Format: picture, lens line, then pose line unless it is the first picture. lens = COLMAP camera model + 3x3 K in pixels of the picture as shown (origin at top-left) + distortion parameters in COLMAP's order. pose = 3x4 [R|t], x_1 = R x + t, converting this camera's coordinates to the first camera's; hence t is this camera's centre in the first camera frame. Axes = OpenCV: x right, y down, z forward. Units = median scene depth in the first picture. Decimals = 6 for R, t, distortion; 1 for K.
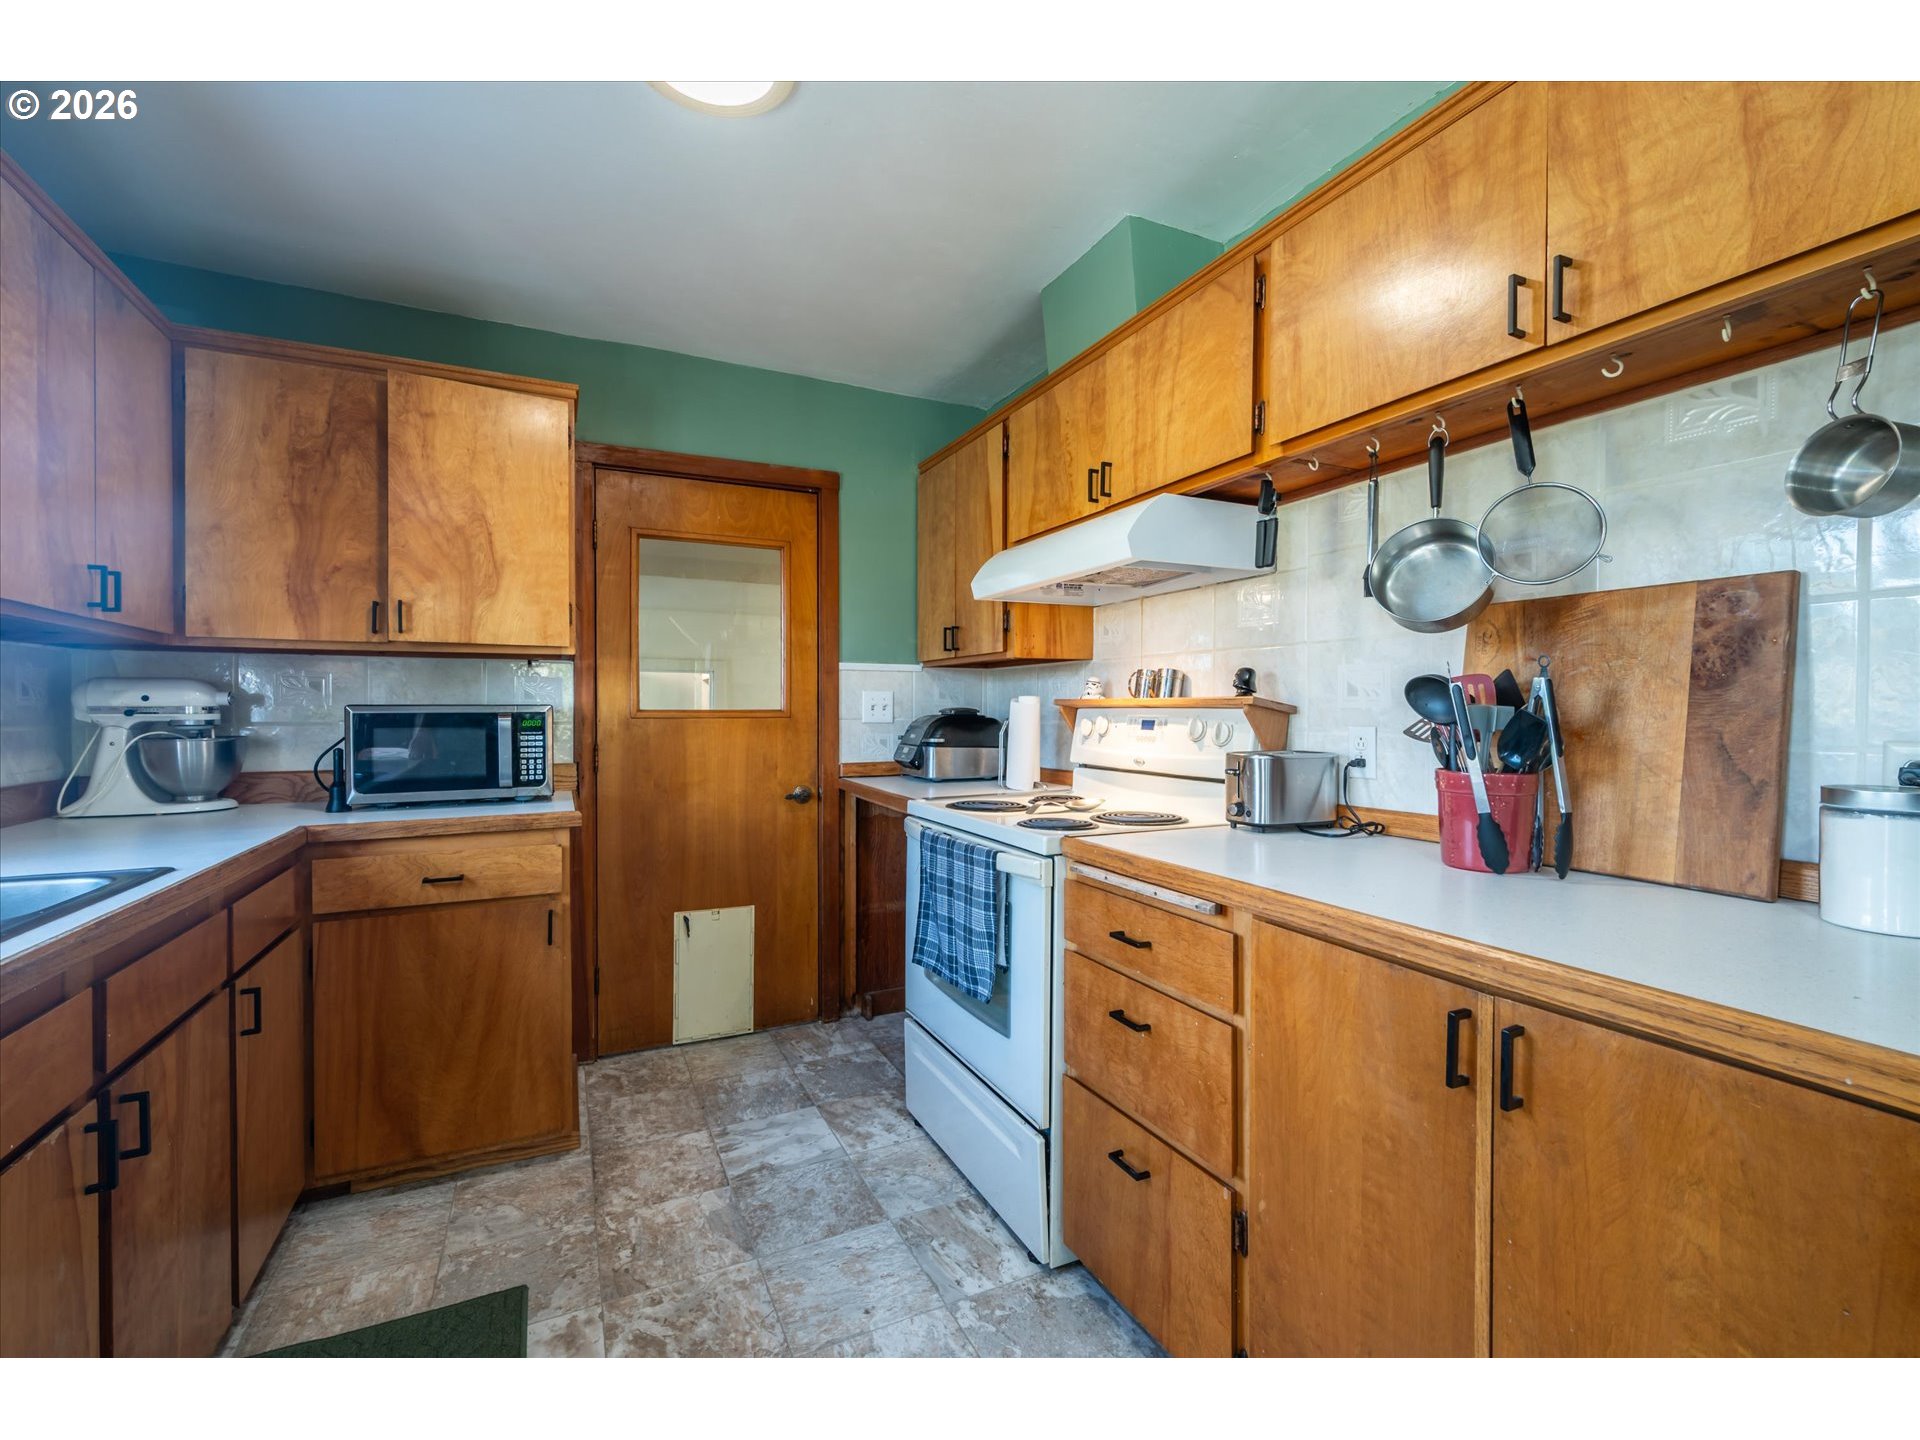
lens RADIAL K [[819.8, 0, 963.9], [0, 819.8, 715.3], [0, 0, 1]] dist [-0.002470, -0.000014]
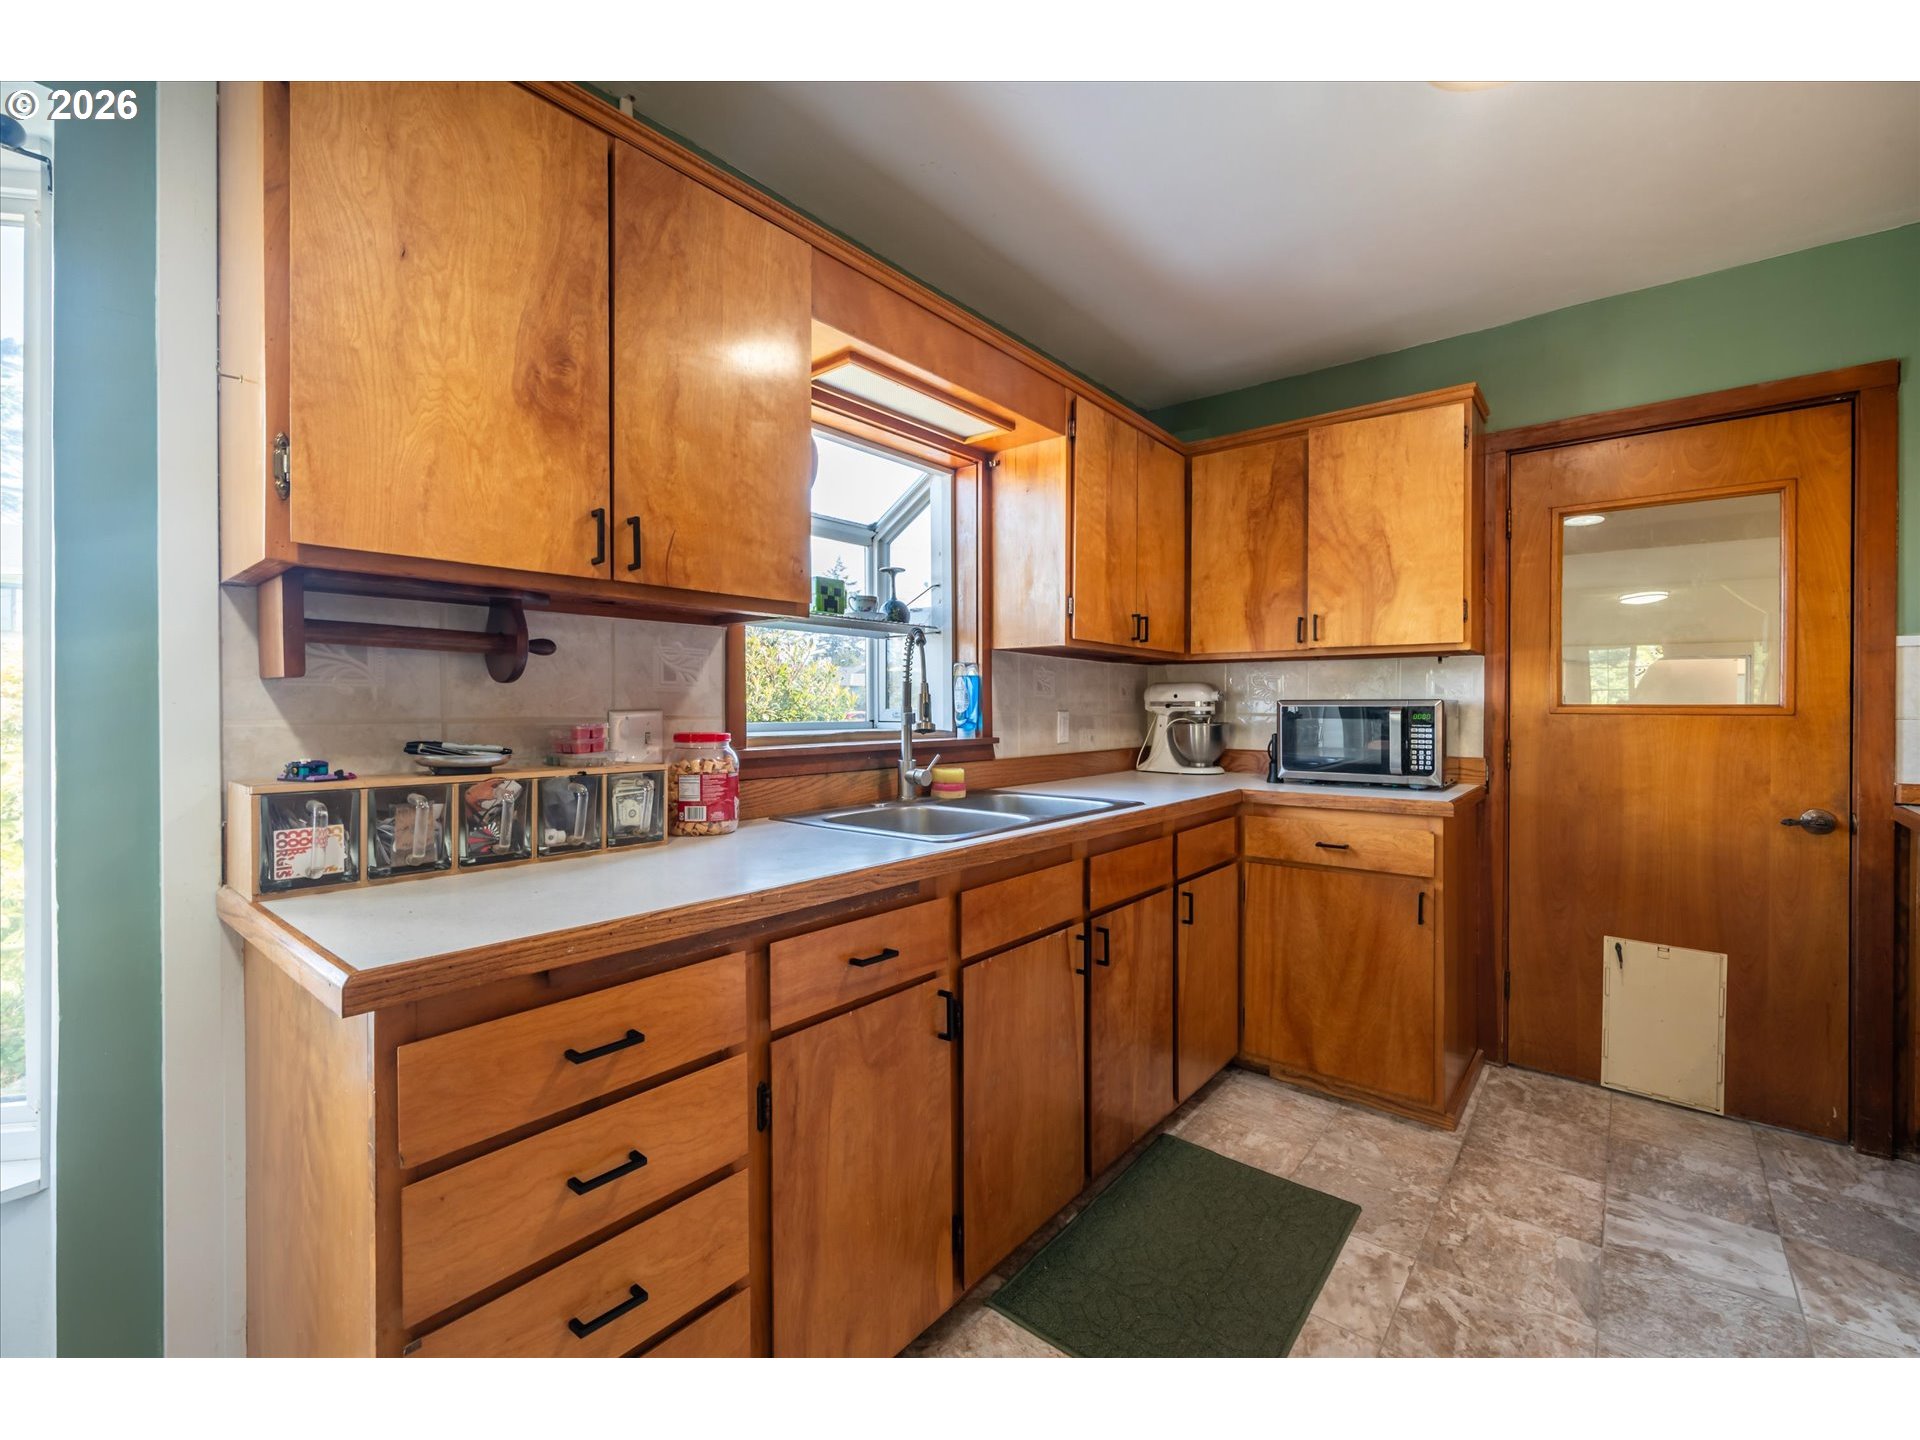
lens RADIAL K [[821.4, 0, 956.3], [0, 821.4, 706.6], [0, 0, 1]] dist [-0.000268, 0.000499]
pose [[0.413230, 0.004538, -0.910615, 0.206251], [-0.008610, 0.999962, 0.001076, 0.000539], [0.910586, 0.007396, 0.413254, 0.004217]]
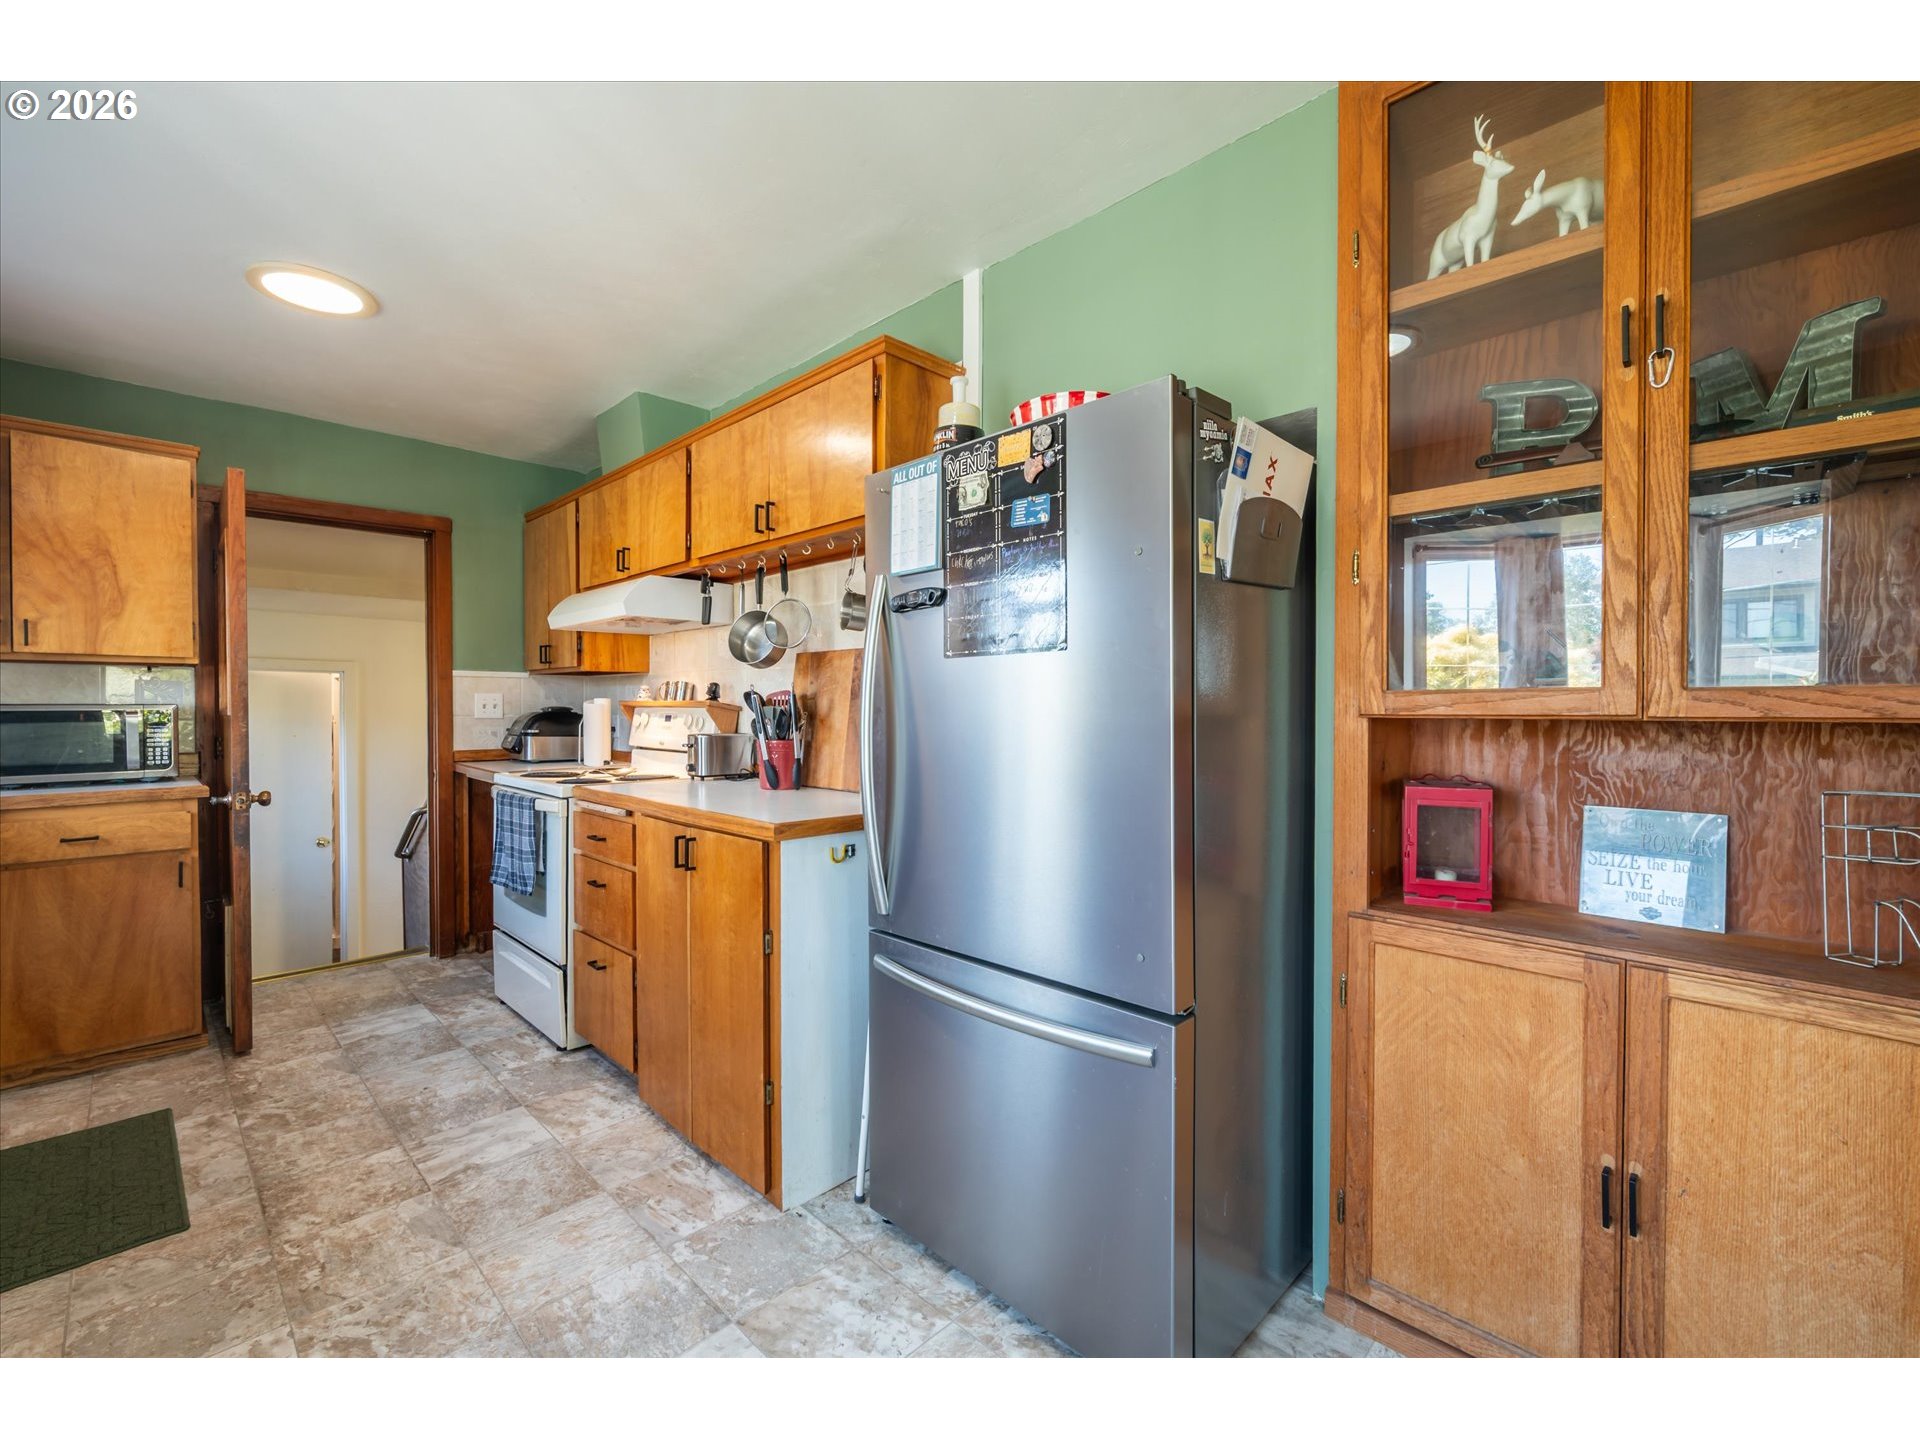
lens RADIAL K [[819.1, 0, 938.6], [0, 819.1, 719.2], [0, 0, 1]] dist [-0.002439, 0.000833]
pose [[0.950520, -0.004016, 0.310639, 0.229719], [0.001623, 0.999967, 0.007961, 0.002172], [-0.310660, -0.007063, 0.950495, -0.586860]]
